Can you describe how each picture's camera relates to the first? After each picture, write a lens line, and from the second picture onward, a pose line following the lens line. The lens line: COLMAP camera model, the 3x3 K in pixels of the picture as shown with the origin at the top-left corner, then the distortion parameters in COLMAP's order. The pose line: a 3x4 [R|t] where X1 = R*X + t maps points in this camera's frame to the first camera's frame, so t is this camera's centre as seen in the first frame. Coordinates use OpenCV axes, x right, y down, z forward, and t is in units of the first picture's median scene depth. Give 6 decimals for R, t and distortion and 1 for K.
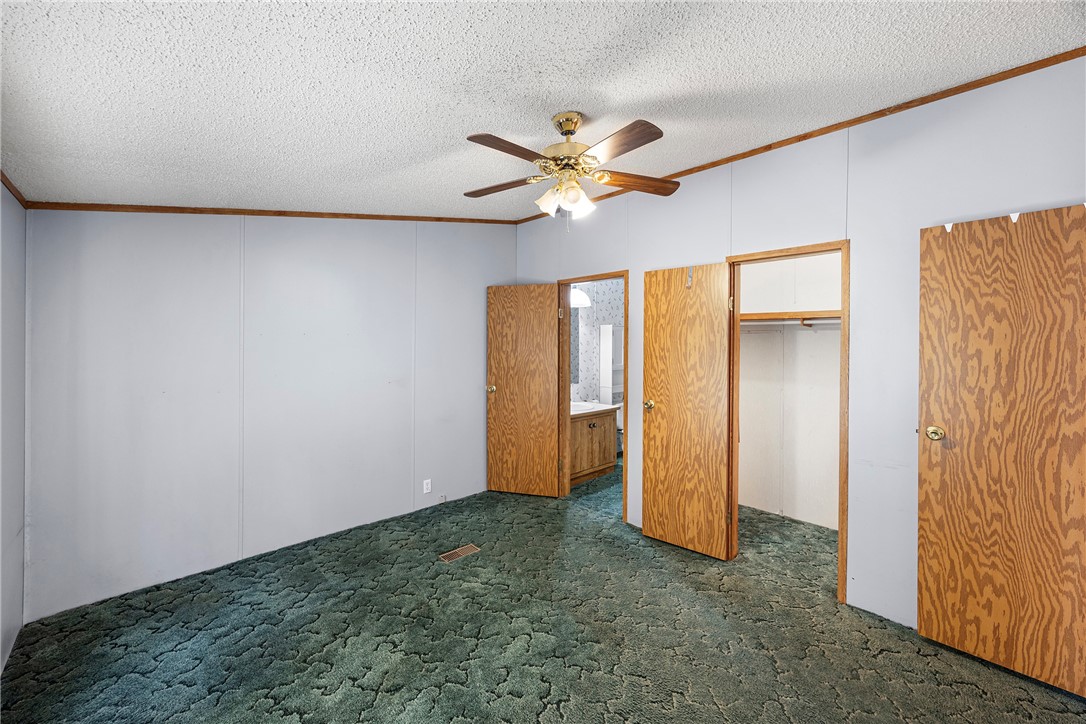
lens RADIAL K [[423.0, 0, 543.5], [0, 423.0, 346.3], [0, 0, 1]] dist [-0.000578, 0.000098]
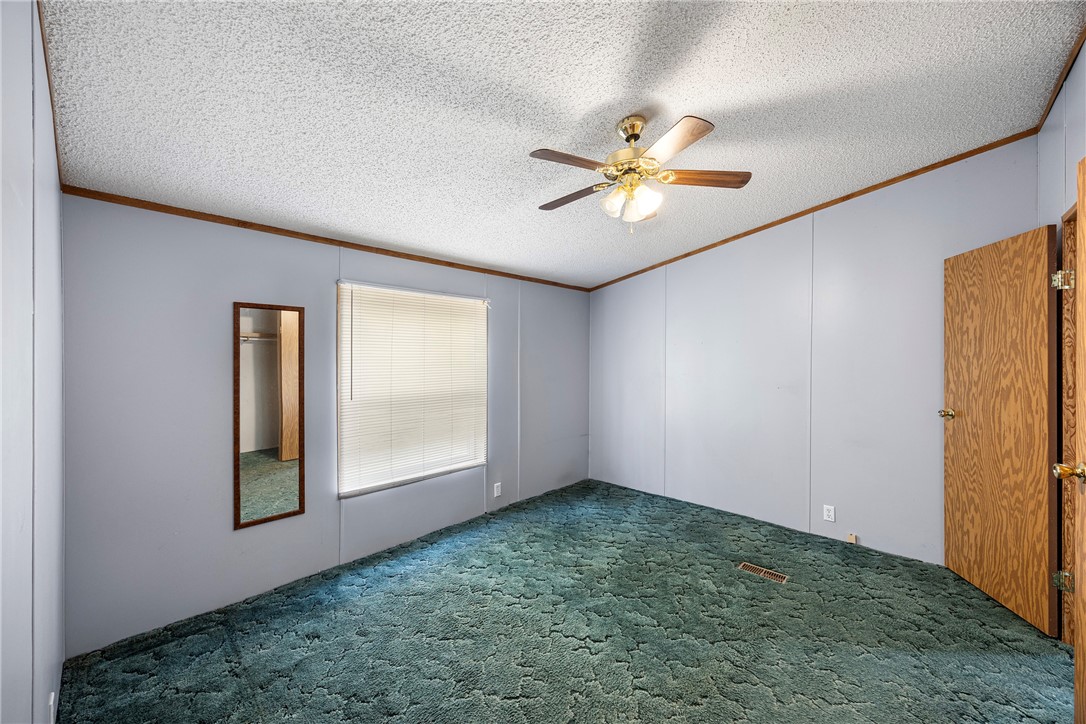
lens RADIAL K [[419.6, 0, 548.0], [0, 419.6, 356.8], [0, 0, 1]] dist [-0.001741, 0.000102]
pose [[0.049111, -0.011362, -0.998729, 0.547324], [-0.002861, 0.999930, -0.011516, 0.023472], [0.998789, 0.003422, 0.049076, 0.379978]]
